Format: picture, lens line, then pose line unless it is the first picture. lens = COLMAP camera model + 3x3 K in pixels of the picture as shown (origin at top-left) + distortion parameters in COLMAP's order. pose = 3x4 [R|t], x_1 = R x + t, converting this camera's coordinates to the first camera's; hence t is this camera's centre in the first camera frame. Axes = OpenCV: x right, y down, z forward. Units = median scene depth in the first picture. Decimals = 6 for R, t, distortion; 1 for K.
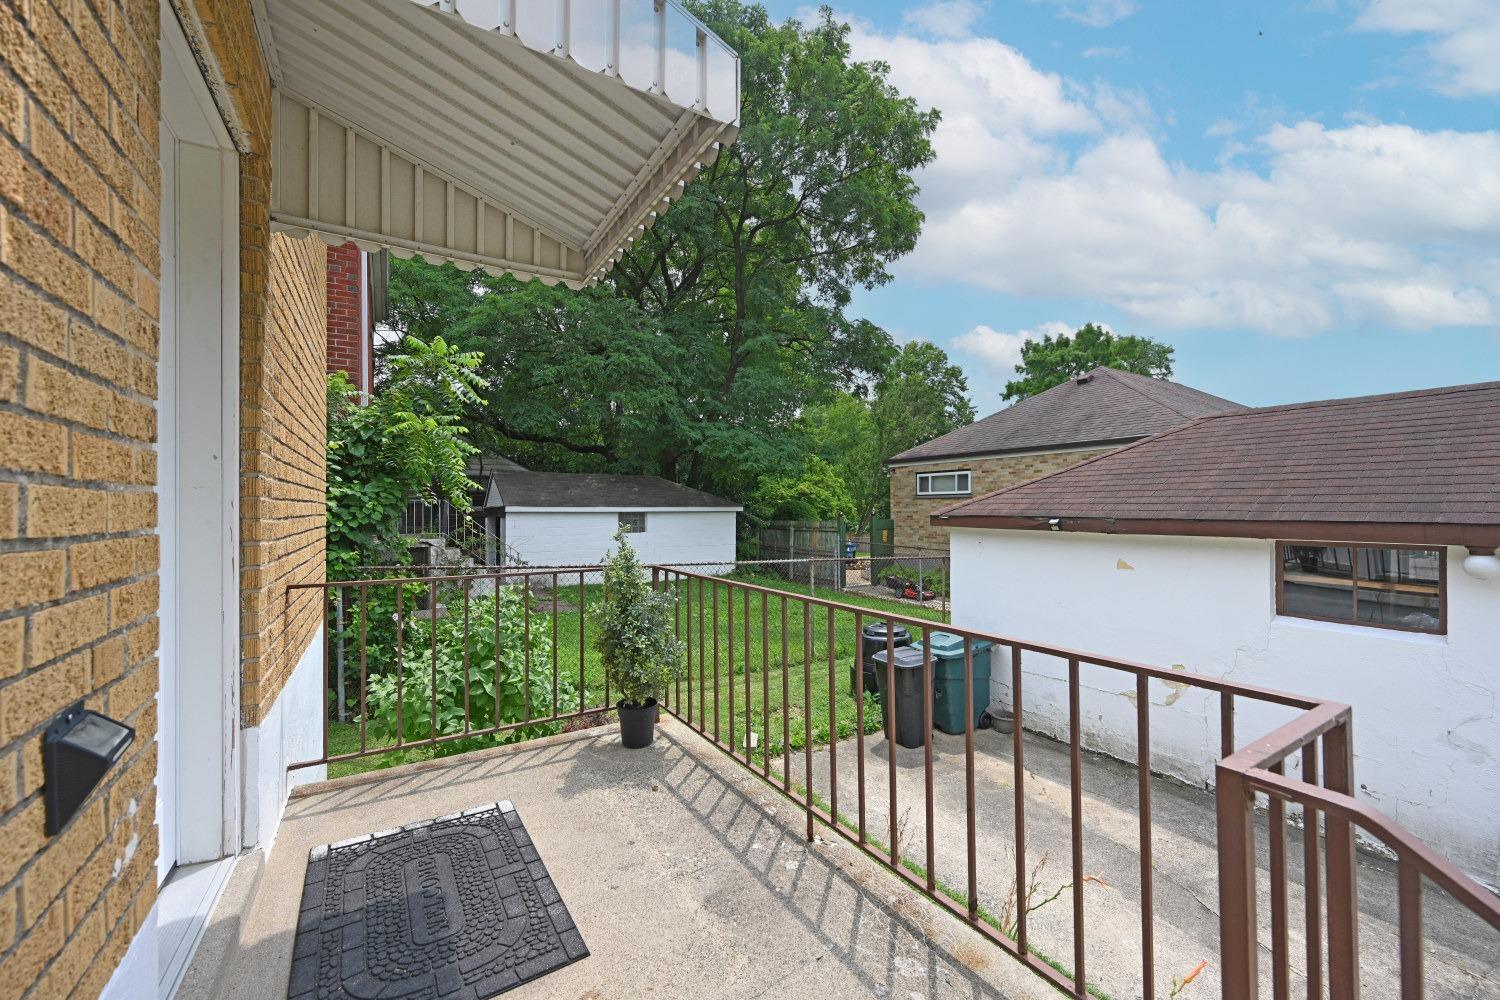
lens RADIAL K [[583.8, 0, 751.1], [0, 583.8, 504.1], [0, 0, 1]] dist [0.000599, -0.000057]
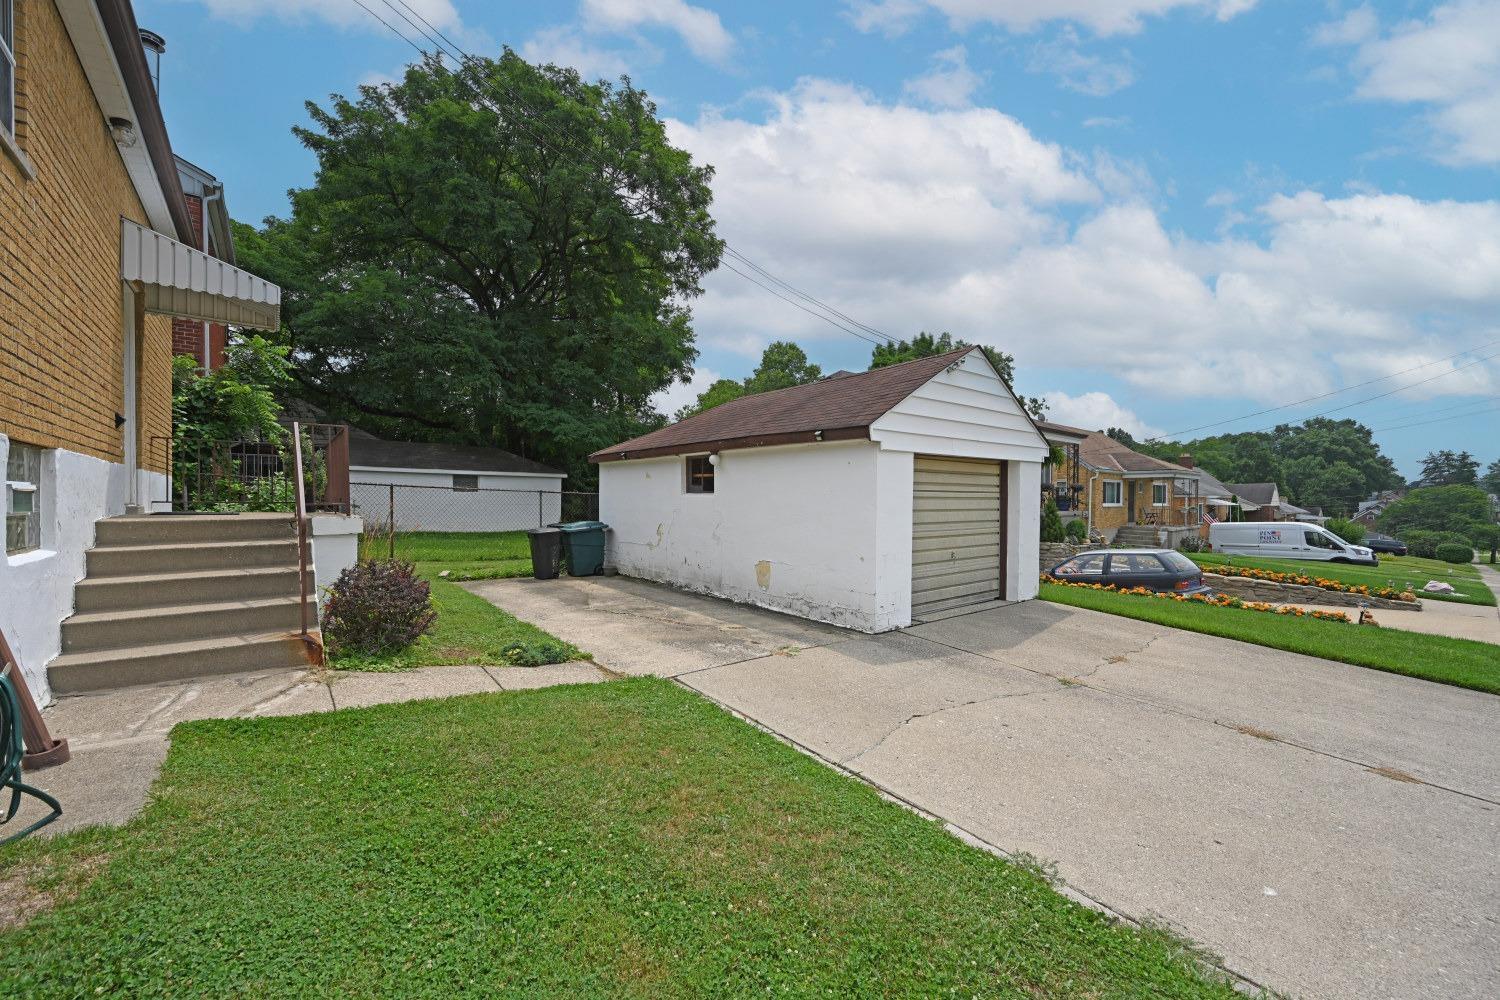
lens RADIAL K [[582.4, 0, 746.9], [0, 582.4, 508.3], [0, 0, 1]] dist [-0.000342, -0.000122]
pose [[0.991670, 0.008776, 0.128507, 0.252567], [-0.011376, 0.999745, 0.019511, 0.059978], [-0.128303, -0.020810, 0.991517, -0.321900]]
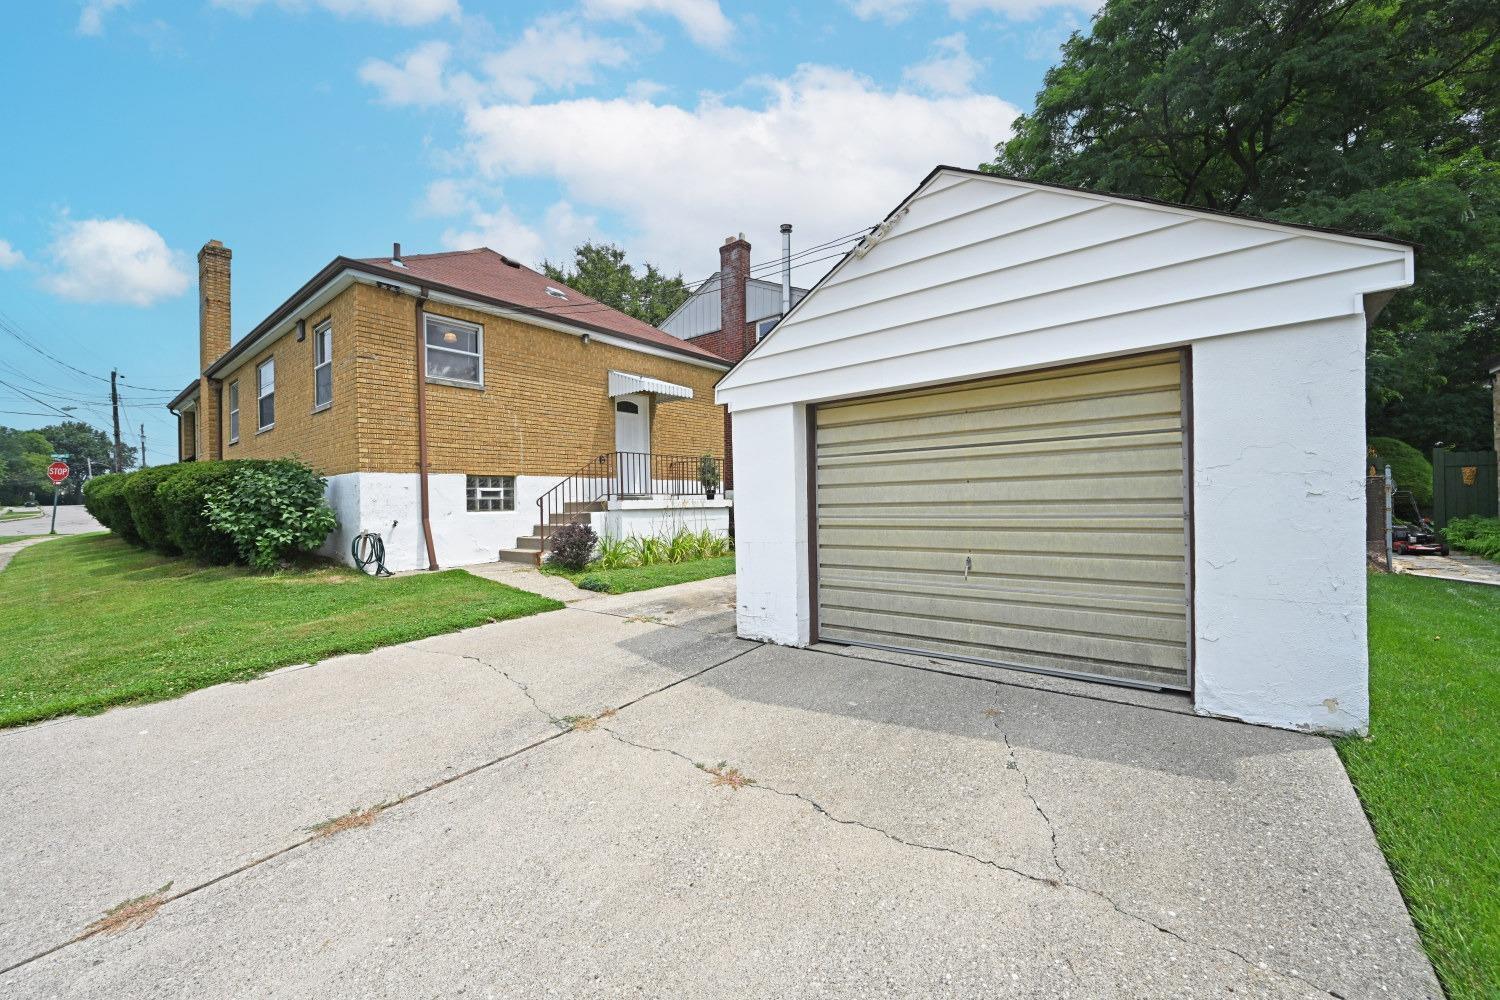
lens RADIAL K [[589.8, 0, 750.0], [0, 589.8, 500.0], [0, 0, 1]] dist [-0.001127, 0.000106]
pose [[0.332475, -0.004698, -0.943100, 0.725330], [0.023370, 0.999722, 0.003259, 0.075464], [0.942822, -0.023124, 0.332493, -0.029185]]
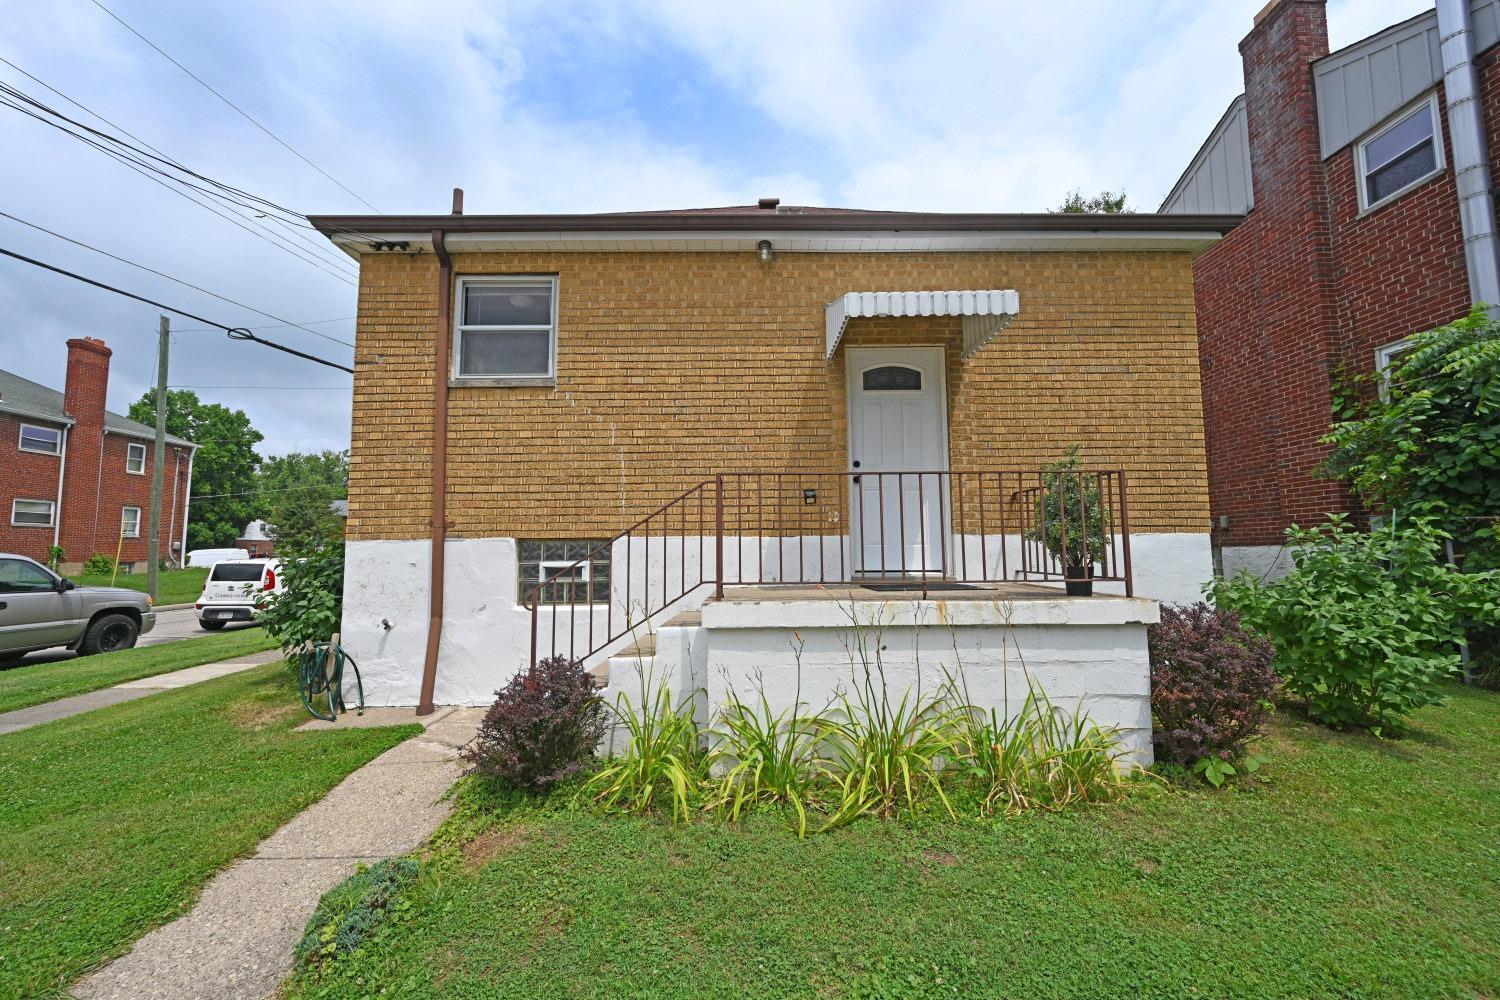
lens RADIAL K [[583.8, 0, 751.1], [0, 583.8, 504.1], [0, 0, 1]] dist [0.000599, -0.000057]
pose [[-0.520673, -0.064523, -0.851314, 0.263464], [0.018938, 0.996022, -0.087073, 0.056169], [0.853546, -0.061458, -0.517380, 0.193593]]
